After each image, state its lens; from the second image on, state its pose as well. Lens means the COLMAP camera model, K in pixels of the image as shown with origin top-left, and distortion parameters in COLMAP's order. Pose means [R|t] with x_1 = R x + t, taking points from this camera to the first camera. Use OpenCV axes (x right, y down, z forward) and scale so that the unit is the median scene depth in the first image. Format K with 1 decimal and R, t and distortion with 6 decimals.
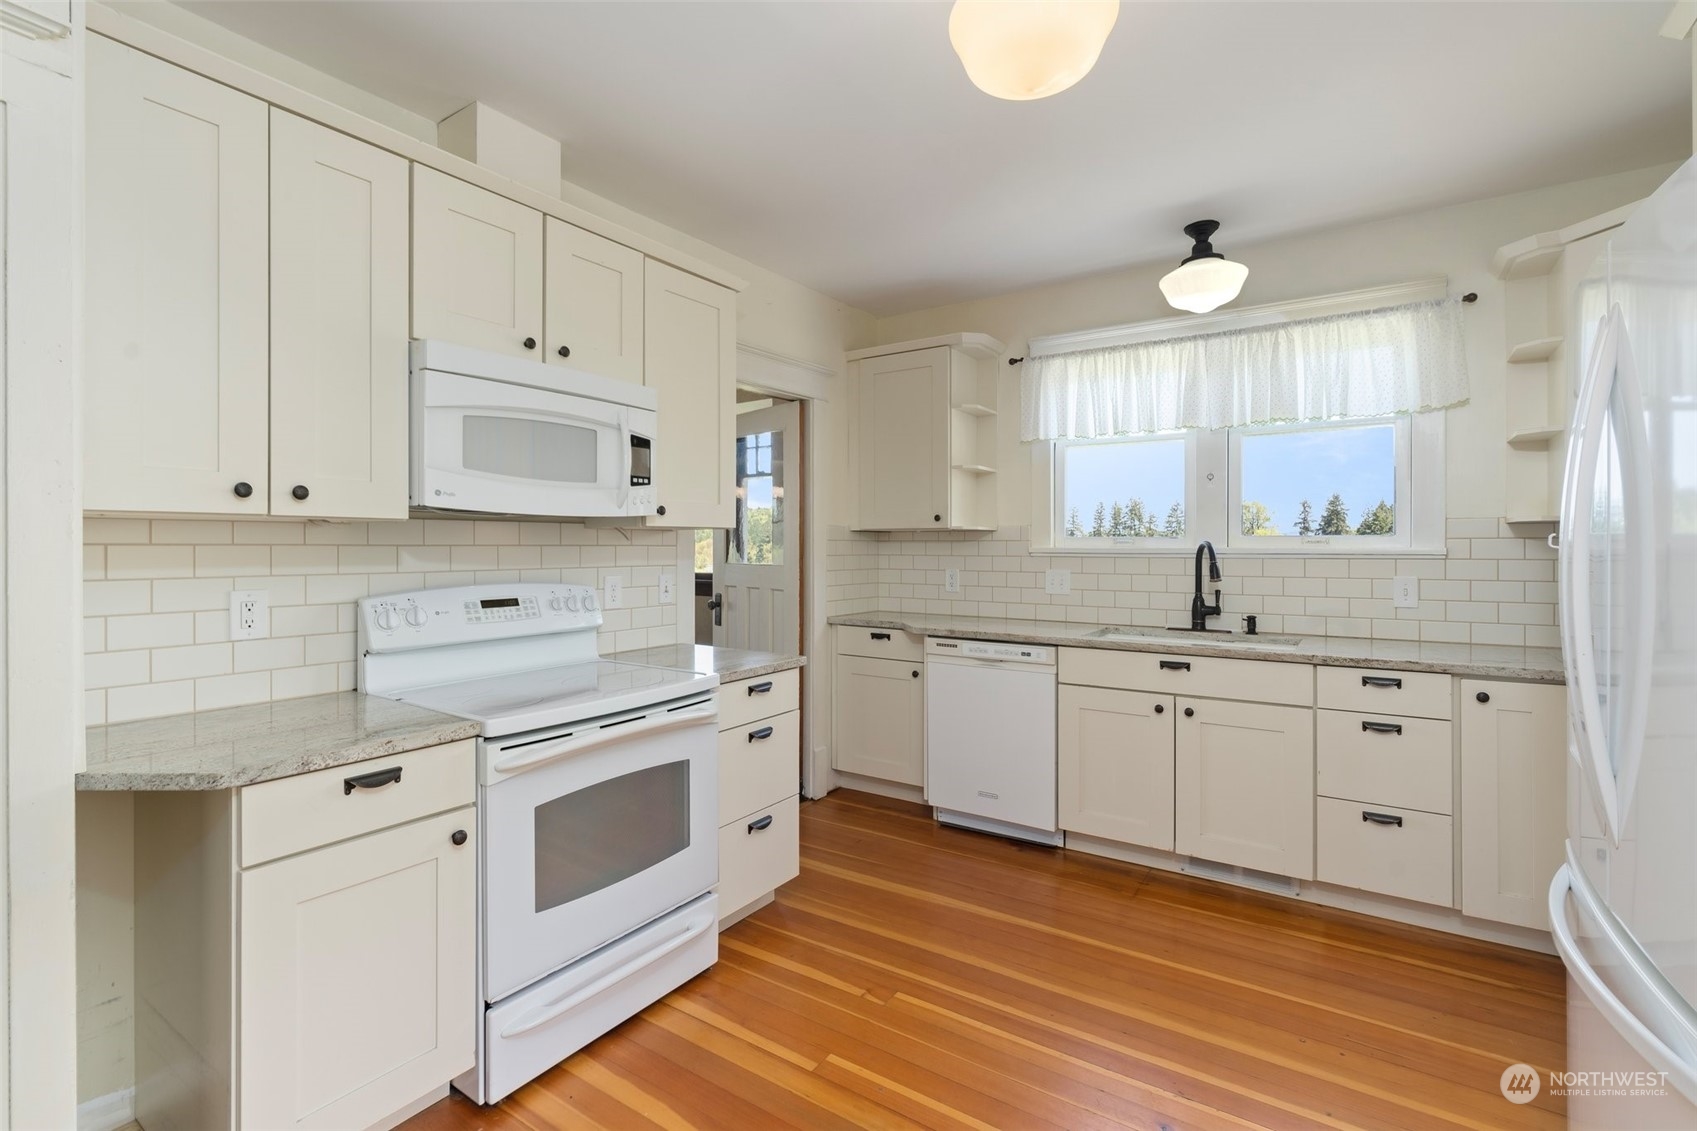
lens RADIAL K [[774.7, 0, 832.4], [0, 774.7, 549.8], [0, 0, 1]] dist [-0.012054, 0.000353]
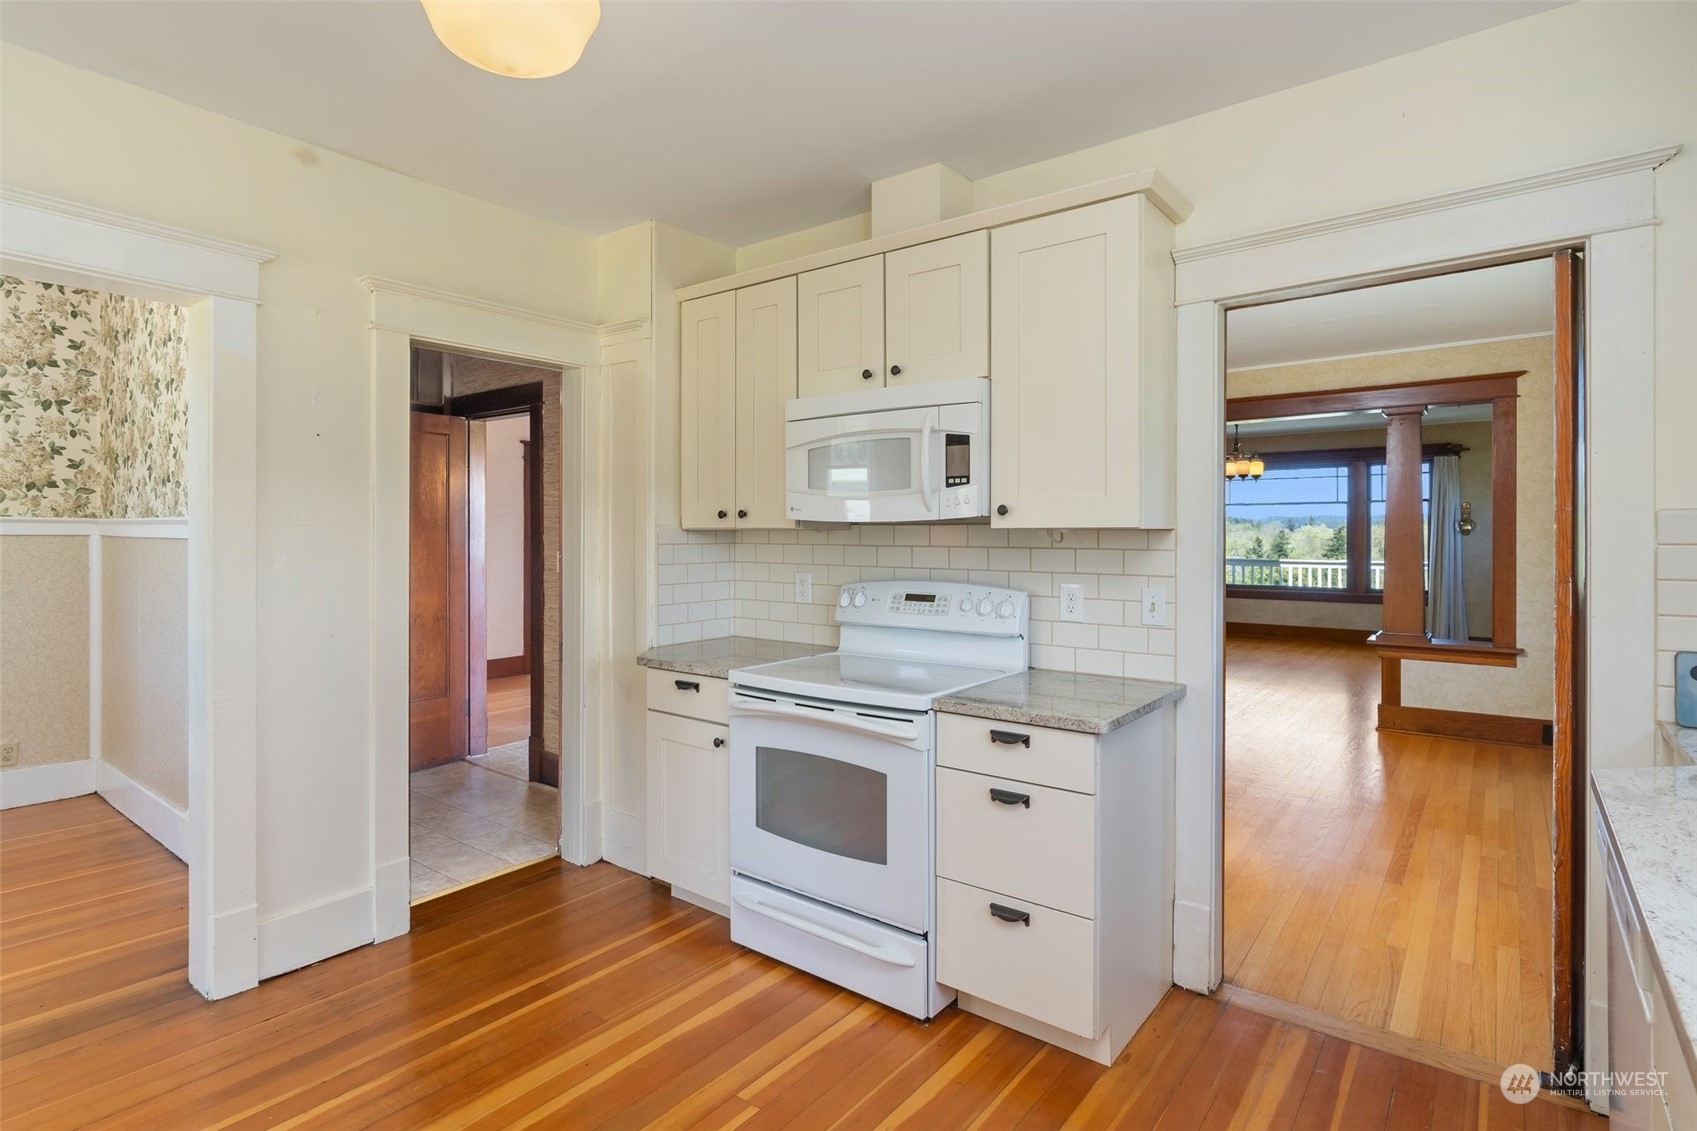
lens RADIAL K [[873.2, 0, 838.6], [0, 873.2, 530.0], [0, 0, 1]] dist [-0.002204, 0.000999]
pose [[-0.061512, -0.001124, -0.998106, 0.852244], [-0.006138, 0.999981, -0.000748, -0.028603], [0.998087, 0.006080, -0.061517, 0.955178]]
